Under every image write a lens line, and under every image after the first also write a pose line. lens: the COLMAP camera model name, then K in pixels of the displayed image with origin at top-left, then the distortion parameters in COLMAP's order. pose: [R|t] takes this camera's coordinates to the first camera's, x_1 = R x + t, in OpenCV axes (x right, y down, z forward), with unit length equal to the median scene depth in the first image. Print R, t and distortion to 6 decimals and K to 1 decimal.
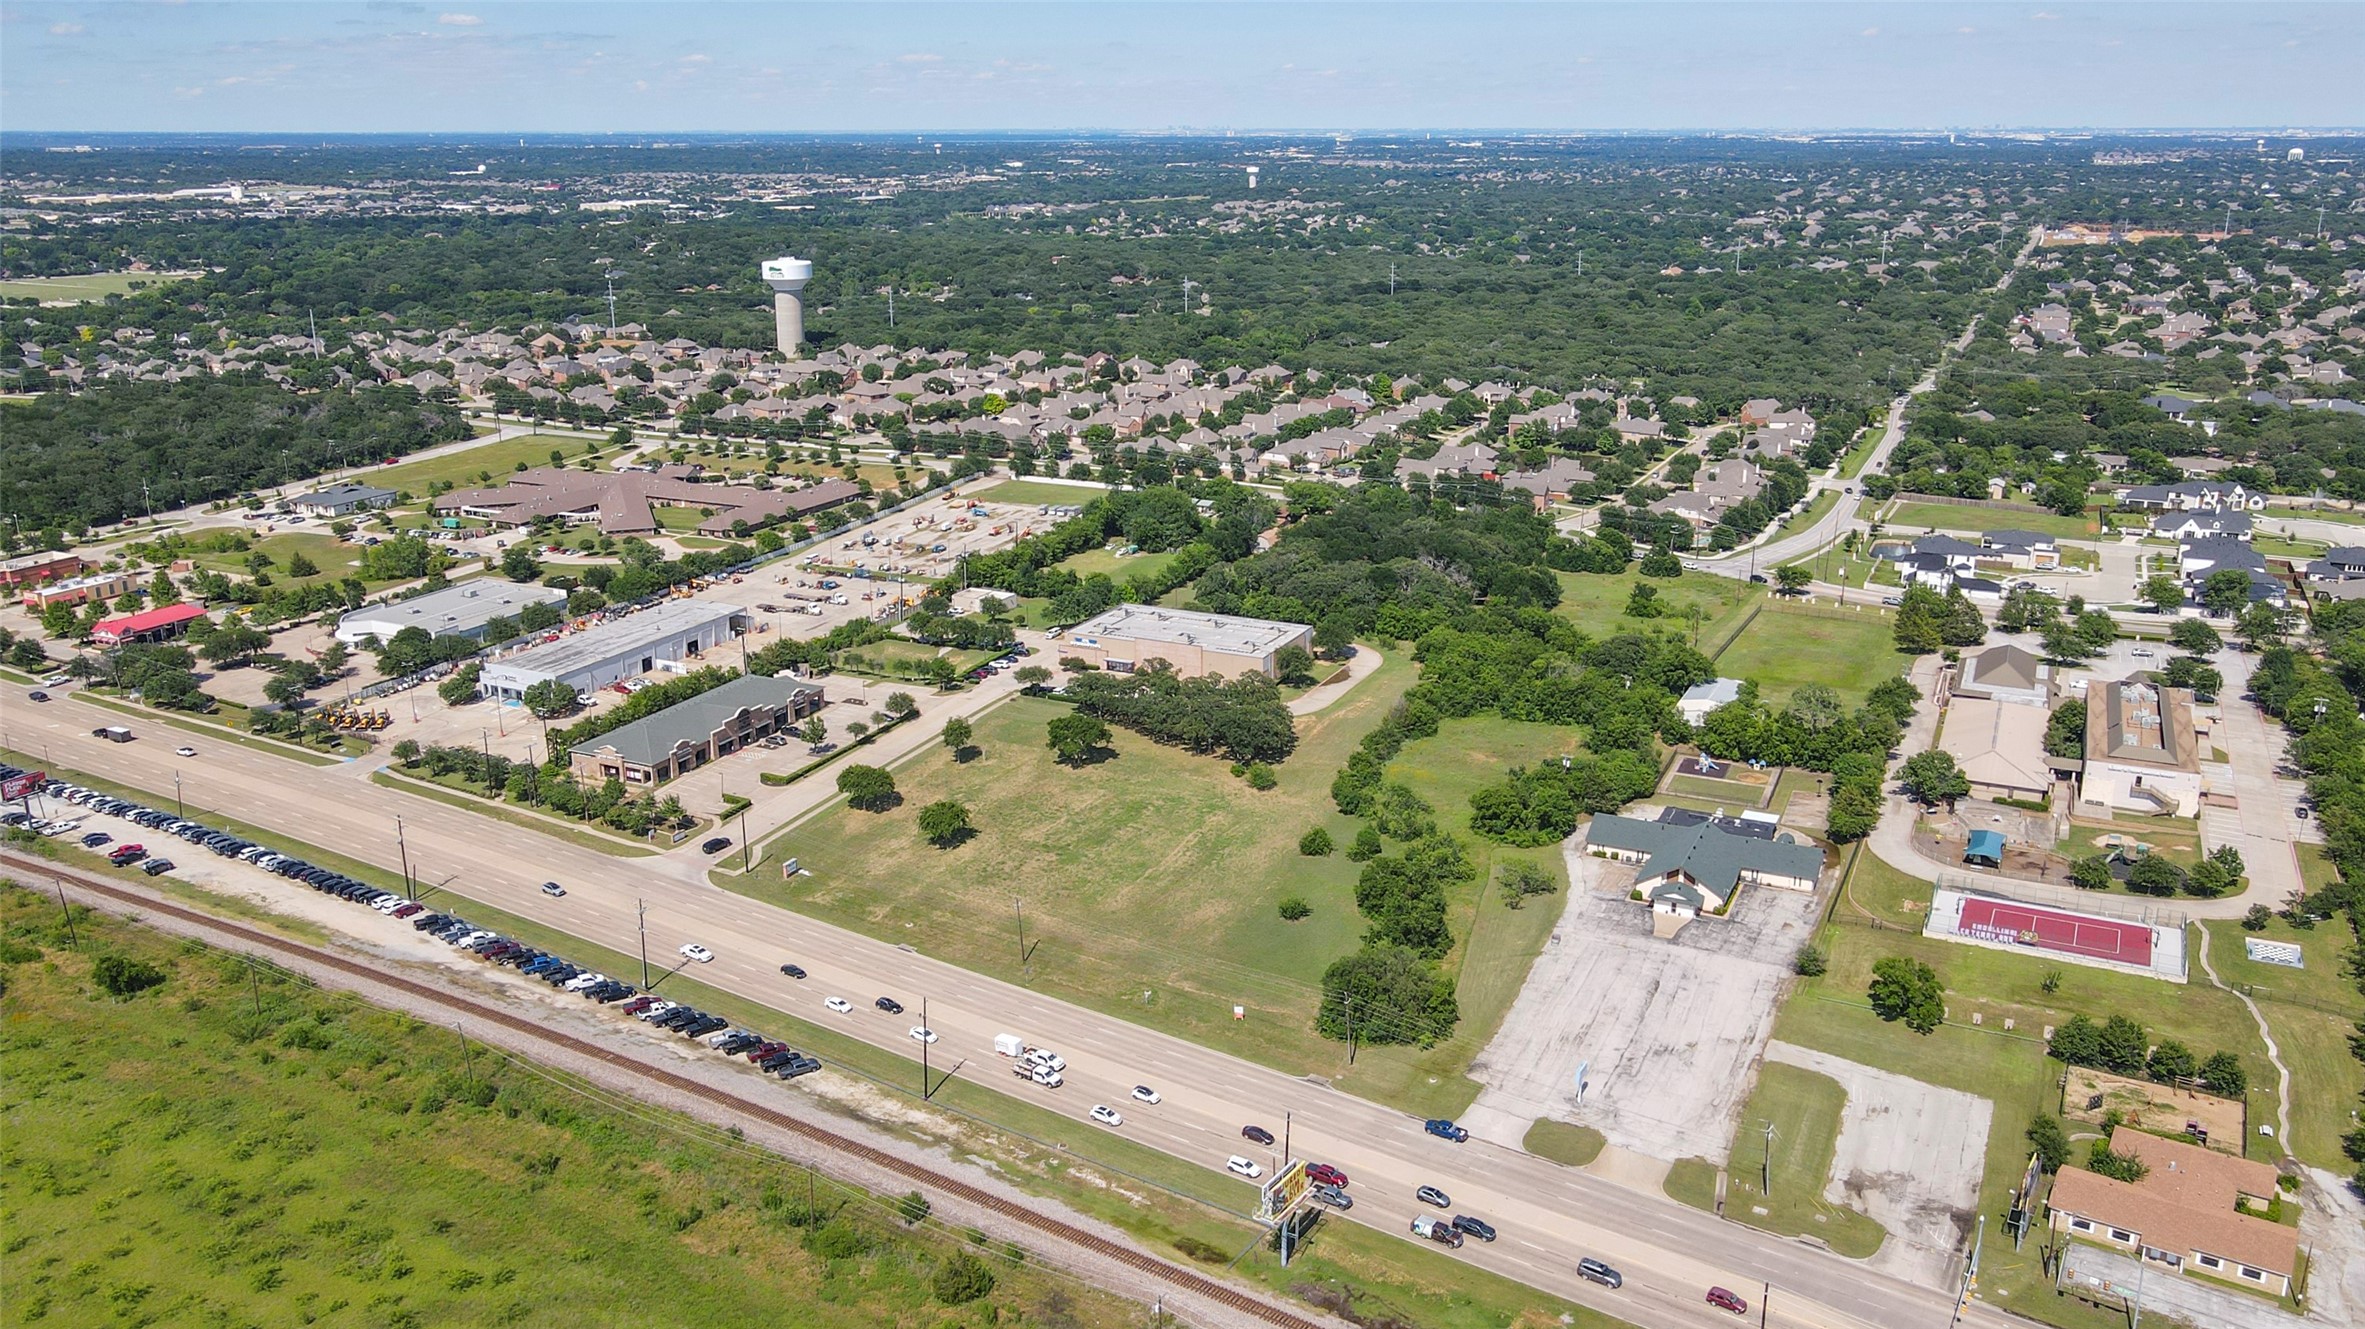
lens RADIAL K [[1802.7, 0, 1165.4], [0, 1802.7, 705.2], [0, 0, 1]] dist [-0.001151, 0.028269]
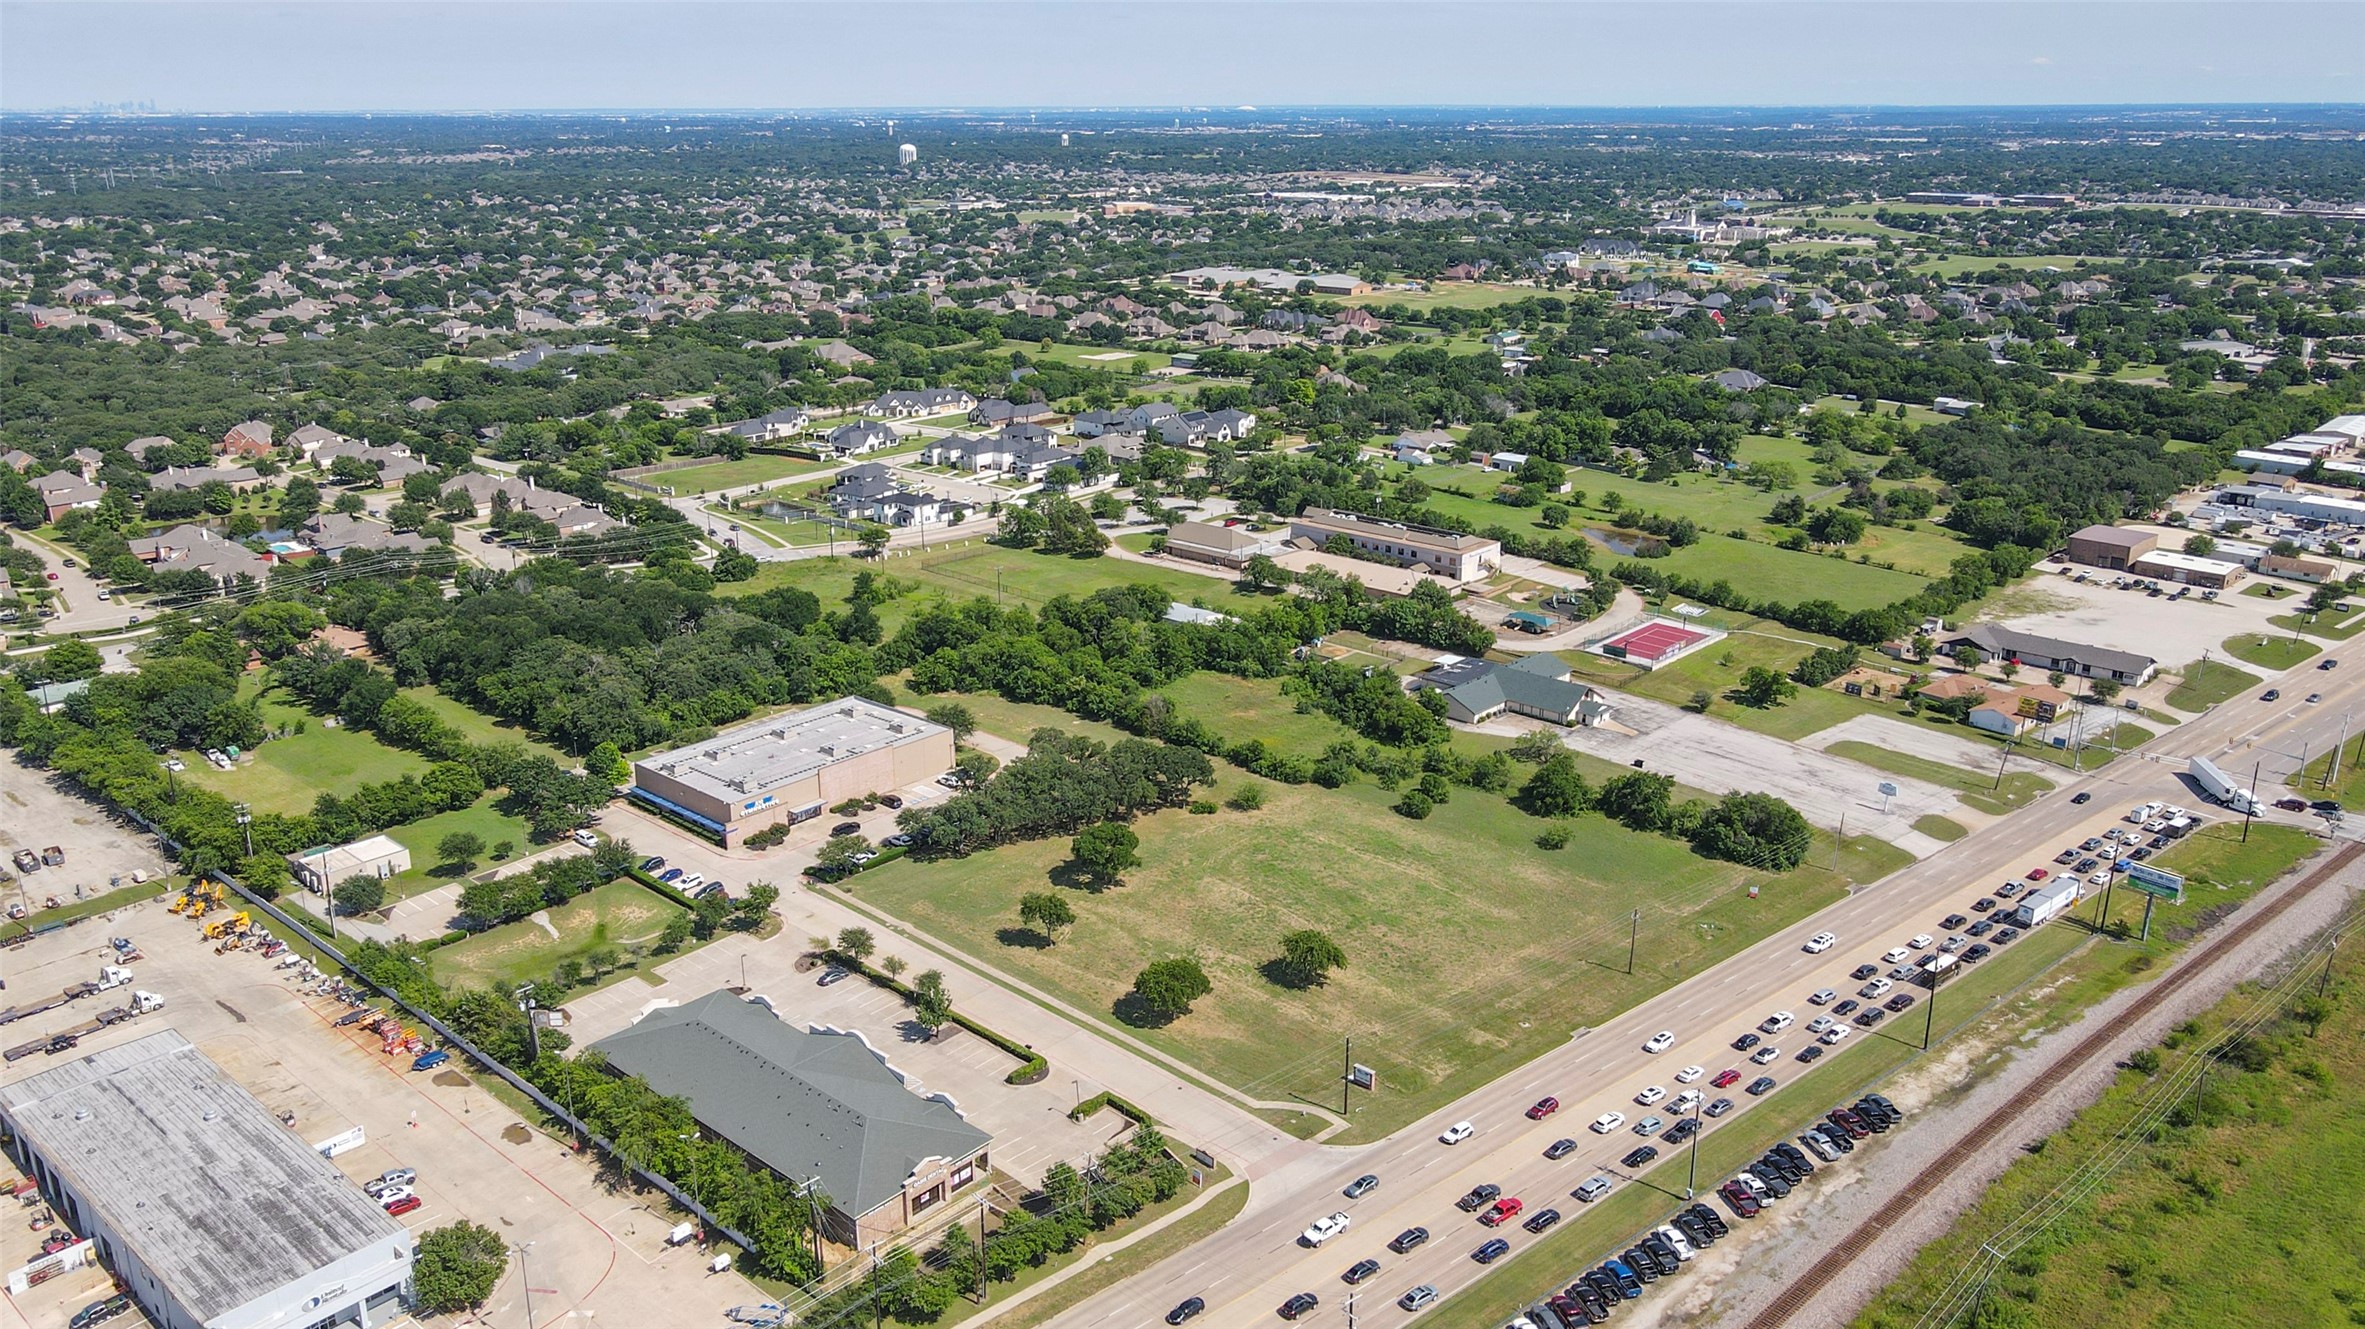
lens RADIAL K [[1802.7, 0, 1164.6], [0, 1802.7, 673.6], [0, 0, 1]] dist [-0.001151, 0.028269]
pose [[0.267259, -0.292592, 0.918130, -0.768173], [0.298674, 0.931019, 0.209758, -0.219993], [-0.916170, 0.218162, 0.336213, 0.688290]]
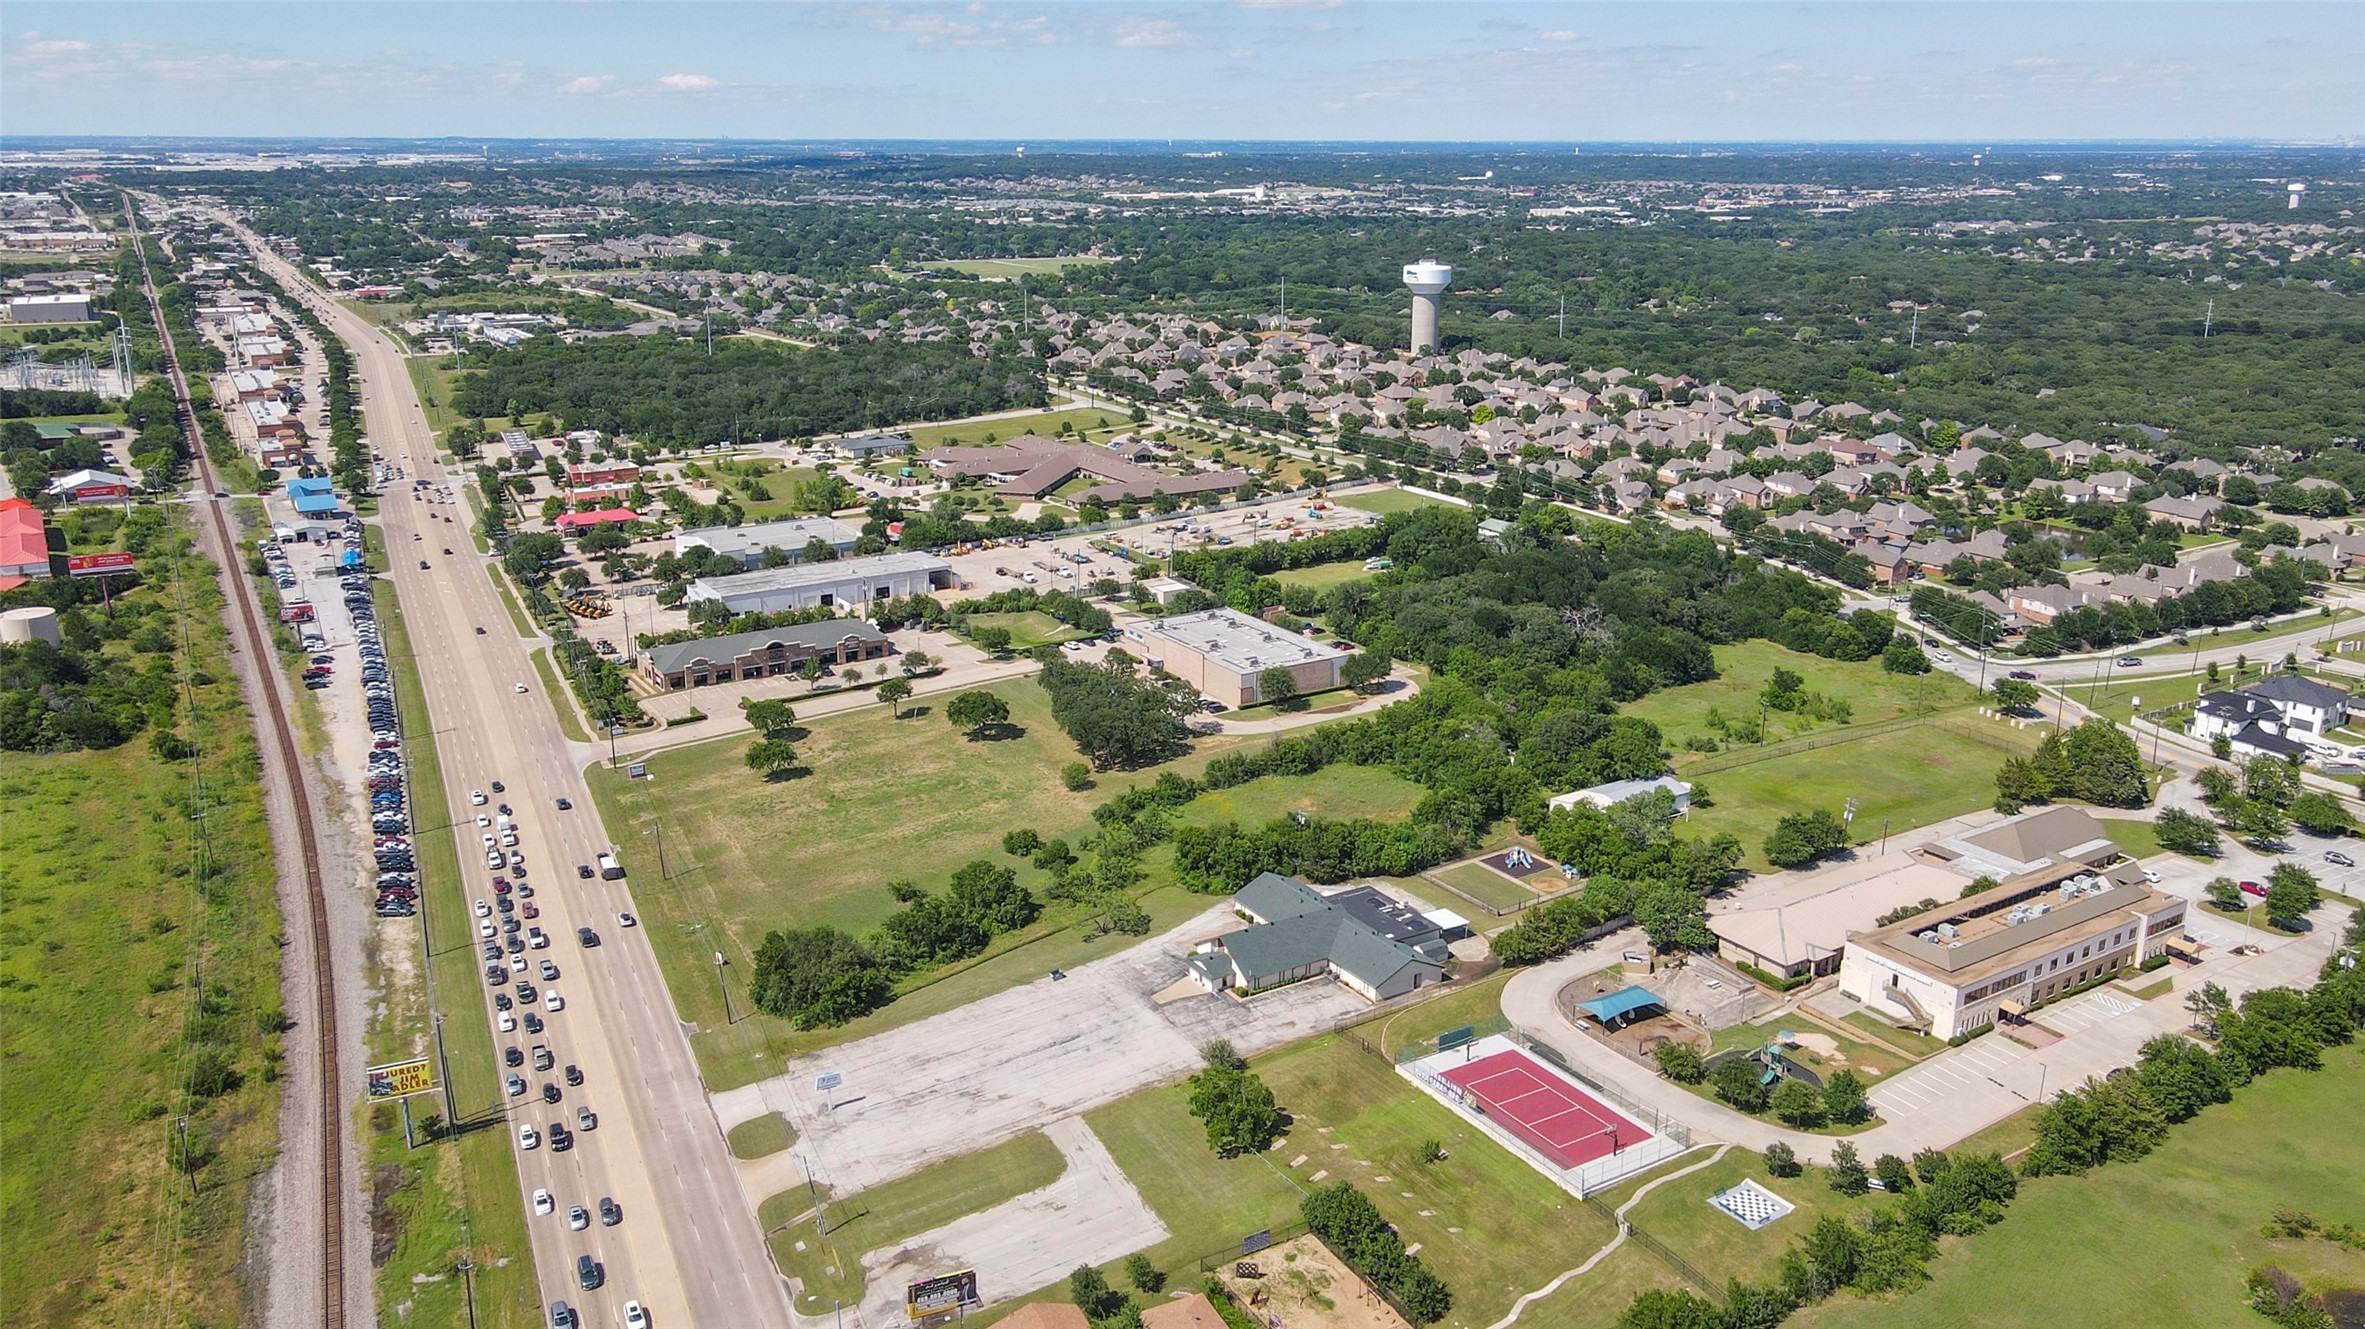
lens RADIAL K [[1802.7, 0, 1179.5], [0, 1802.7, 657.9], [0, 0, 1]] dist [-0.001151, 0.028269]
pose [[0.850529, 0.151295, -0.503697, 0.580708], [-0.165523, 0.986065, 0.016686, -0.051102], [0.499202, 0.069181, 0.863719, 0.146630]]
